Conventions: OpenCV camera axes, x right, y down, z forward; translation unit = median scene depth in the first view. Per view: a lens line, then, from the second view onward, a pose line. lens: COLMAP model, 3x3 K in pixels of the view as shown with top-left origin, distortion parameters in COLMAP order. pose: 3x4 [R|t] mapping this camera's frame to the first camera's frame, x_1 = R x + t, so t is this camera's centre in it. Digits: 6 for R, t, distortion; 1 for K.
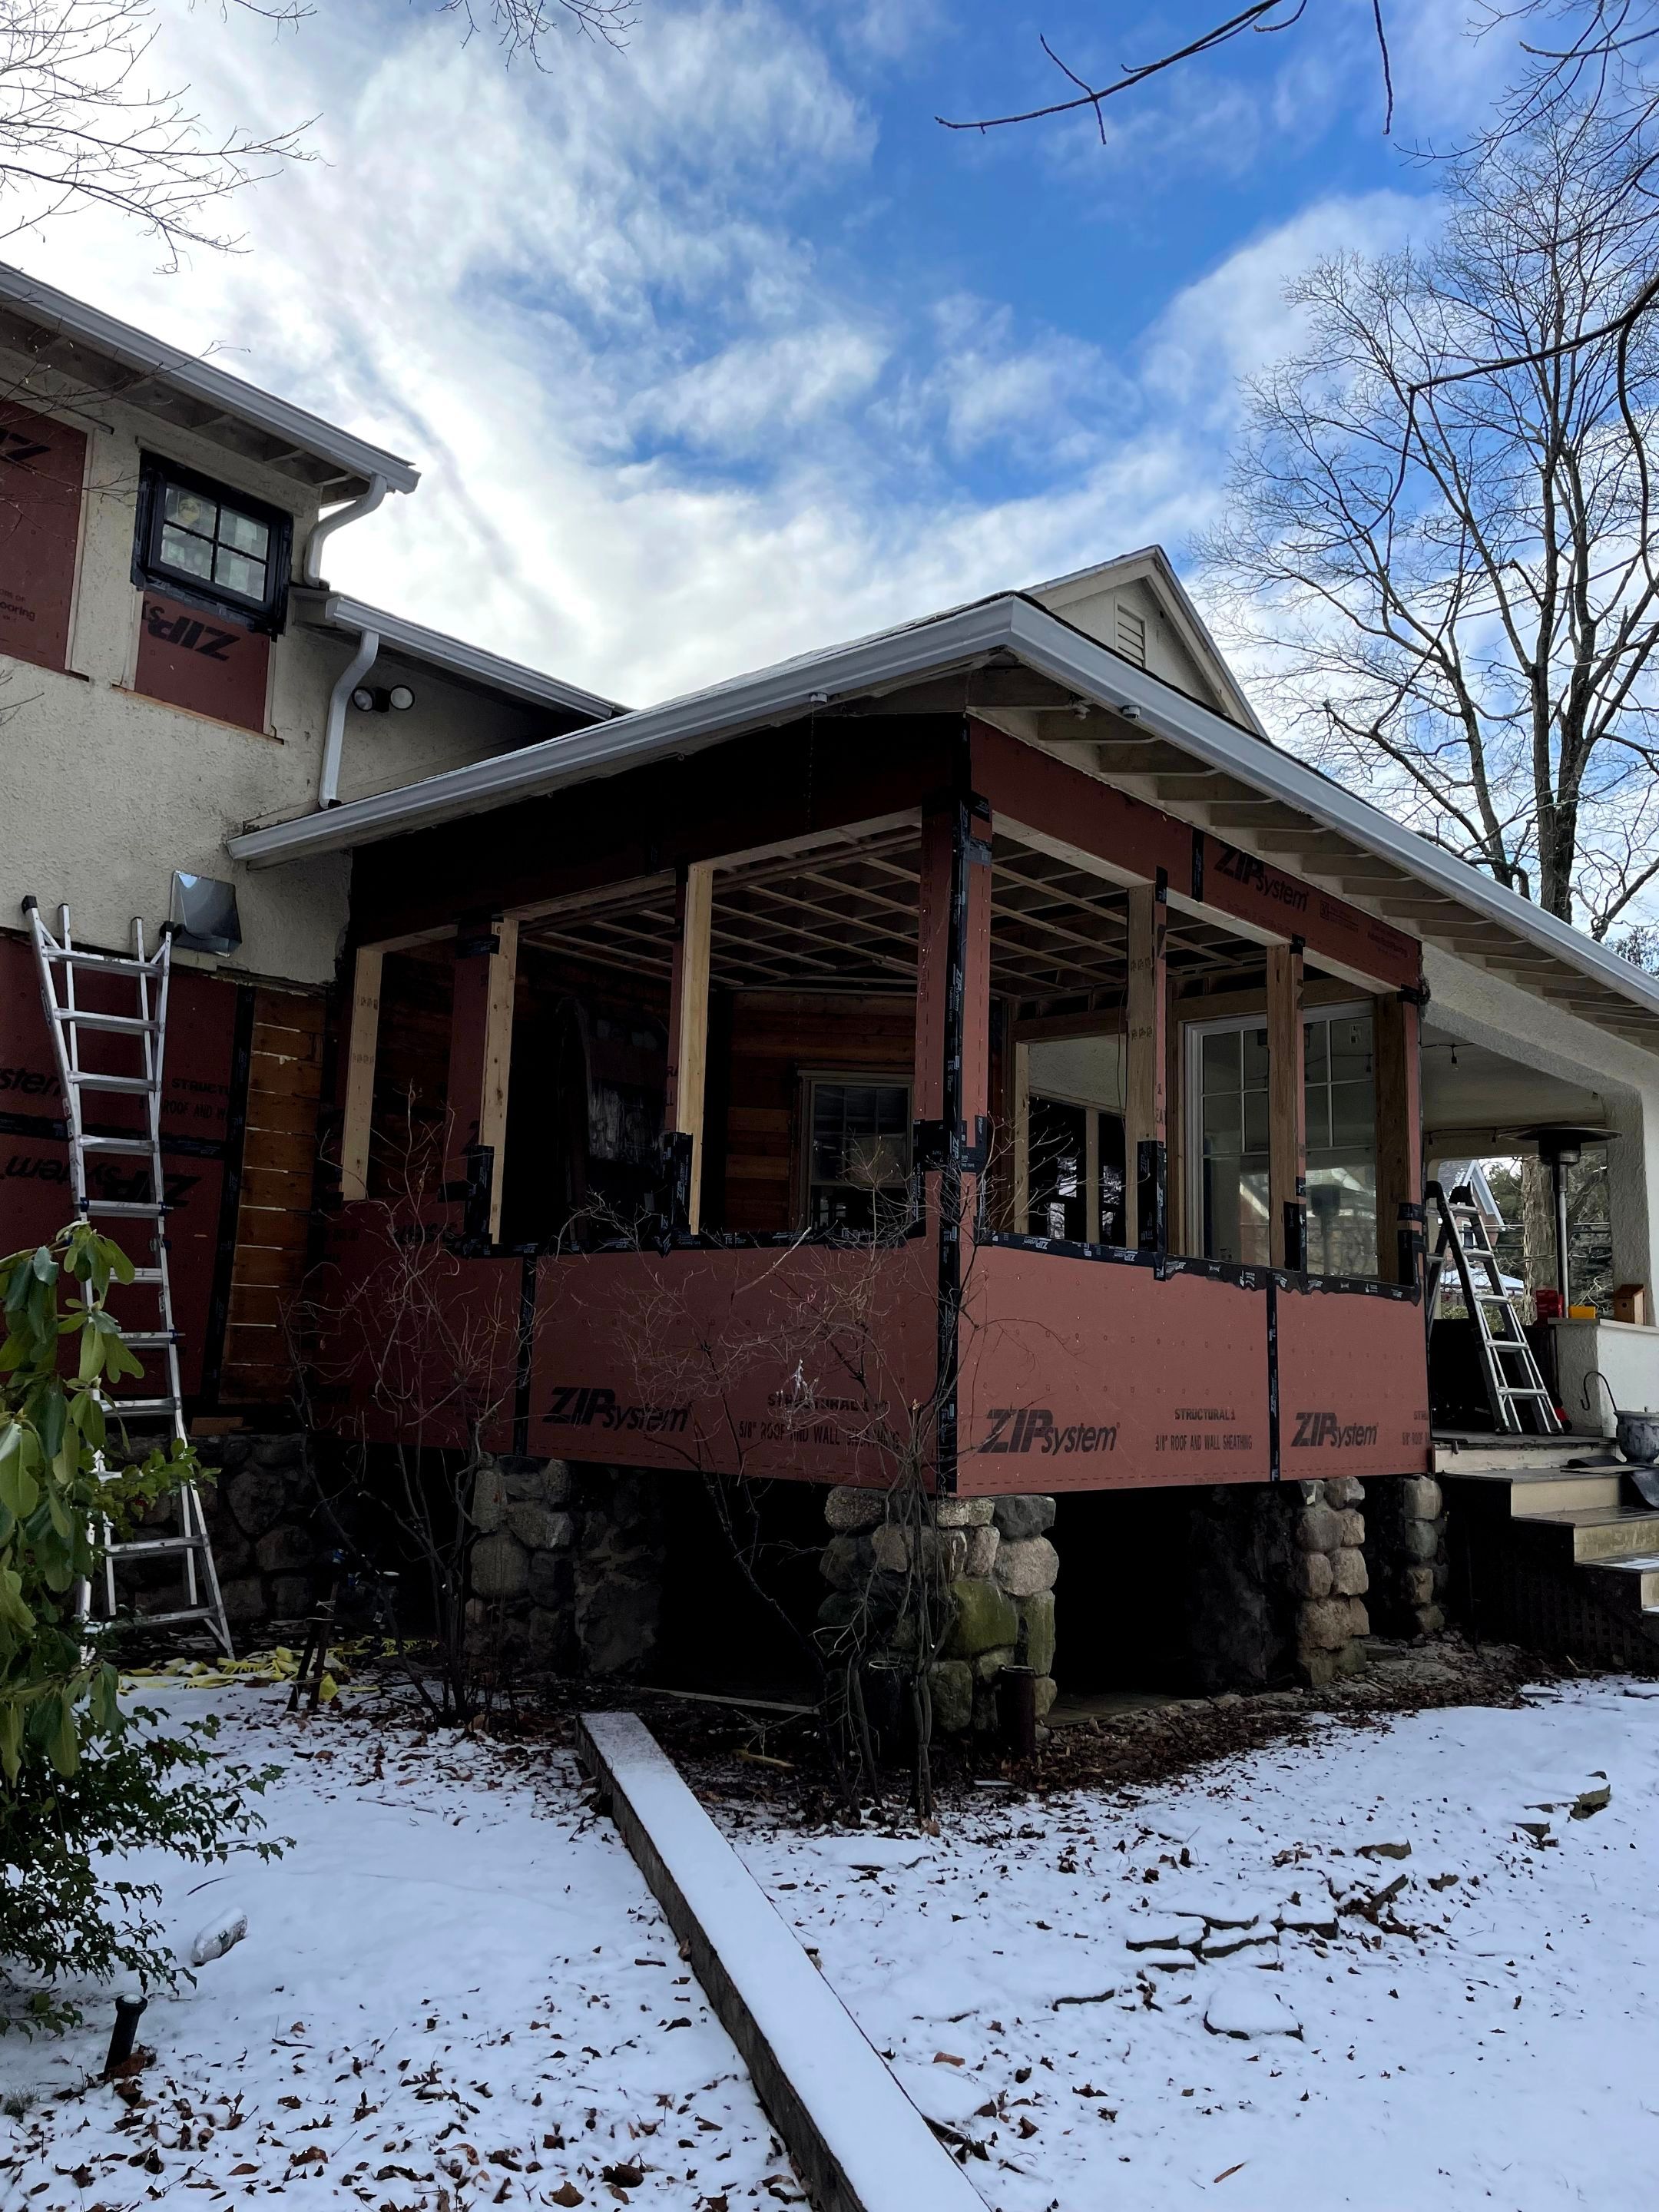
lens RADIAL K [[1682.0, 0, 829.5], [0, 1682.0, 1106.0], [0, 0, 1]] dist [0.094745, -0.156766]
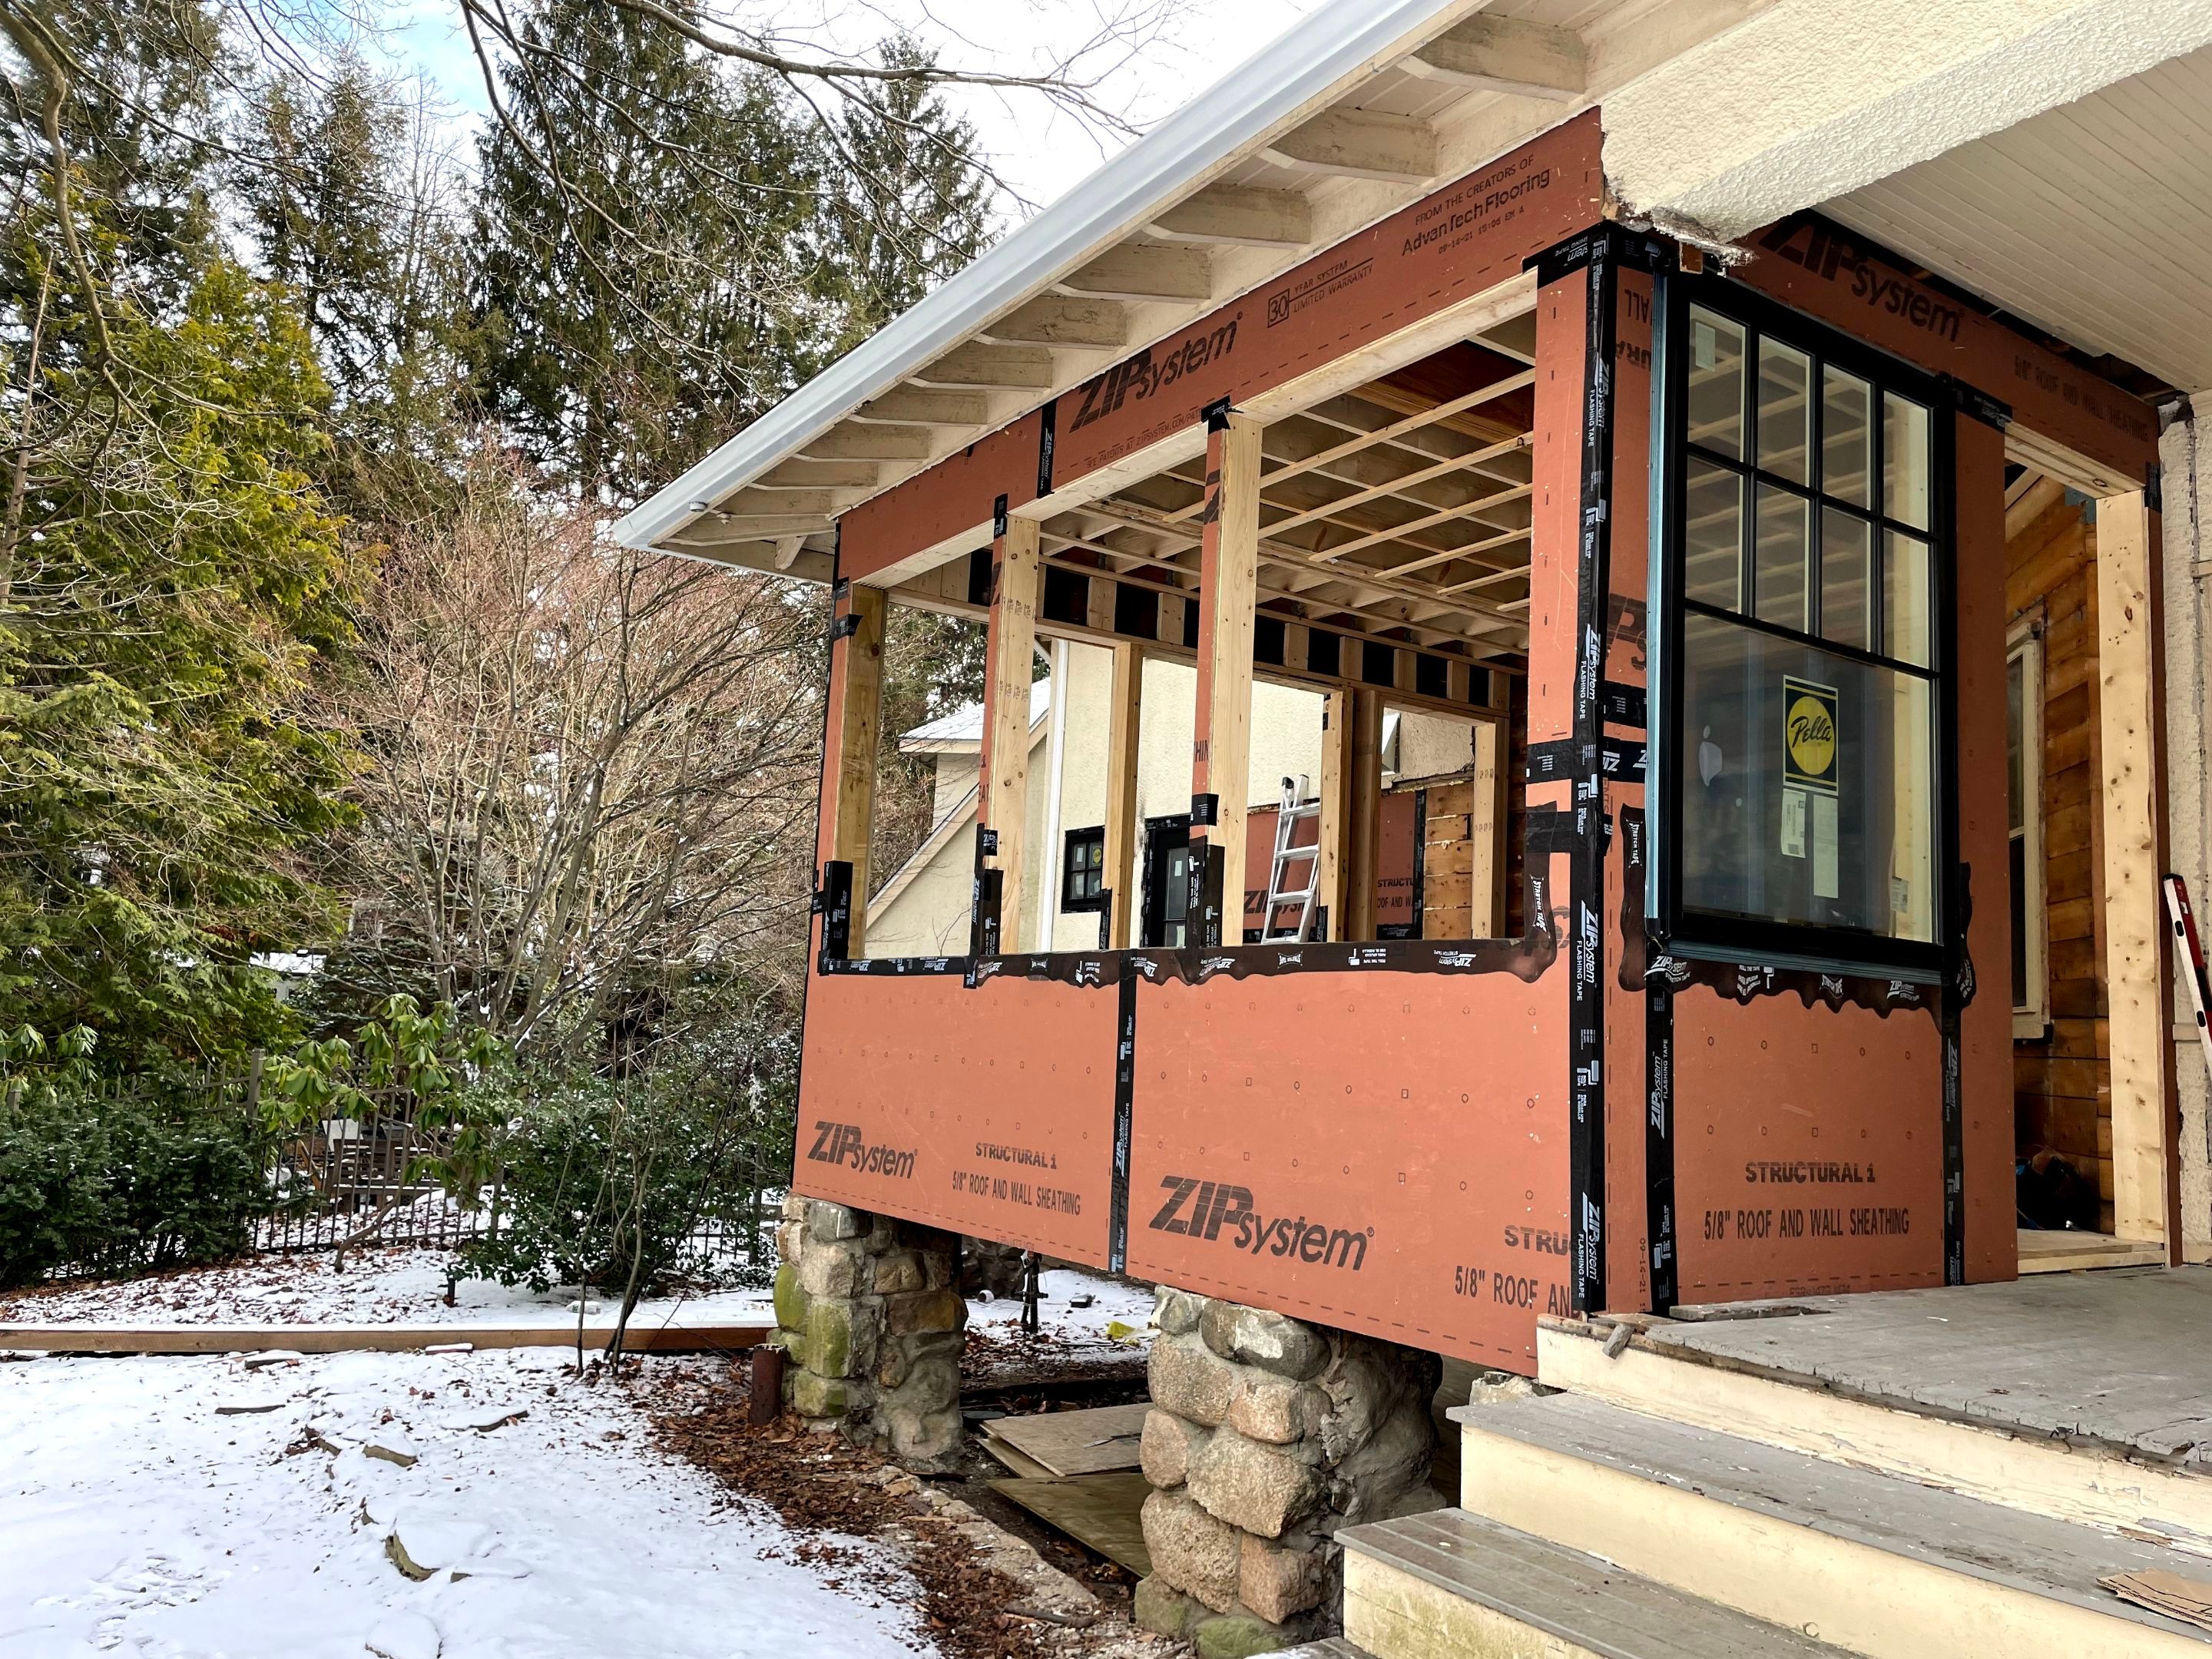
lens RADIAL K [[1682.0, 0, 1106.0], [0, 1682.0, 829.5], [0, 0, 1]] dist [0.094745, -0.156766]
pose [[-0.243187, -0.163942, -0.956025, 0.865556], [0.092076, 0.977261, -0.191005, 0.167675], [0.965599, -0.134476, -0.222562, 1.098327]]
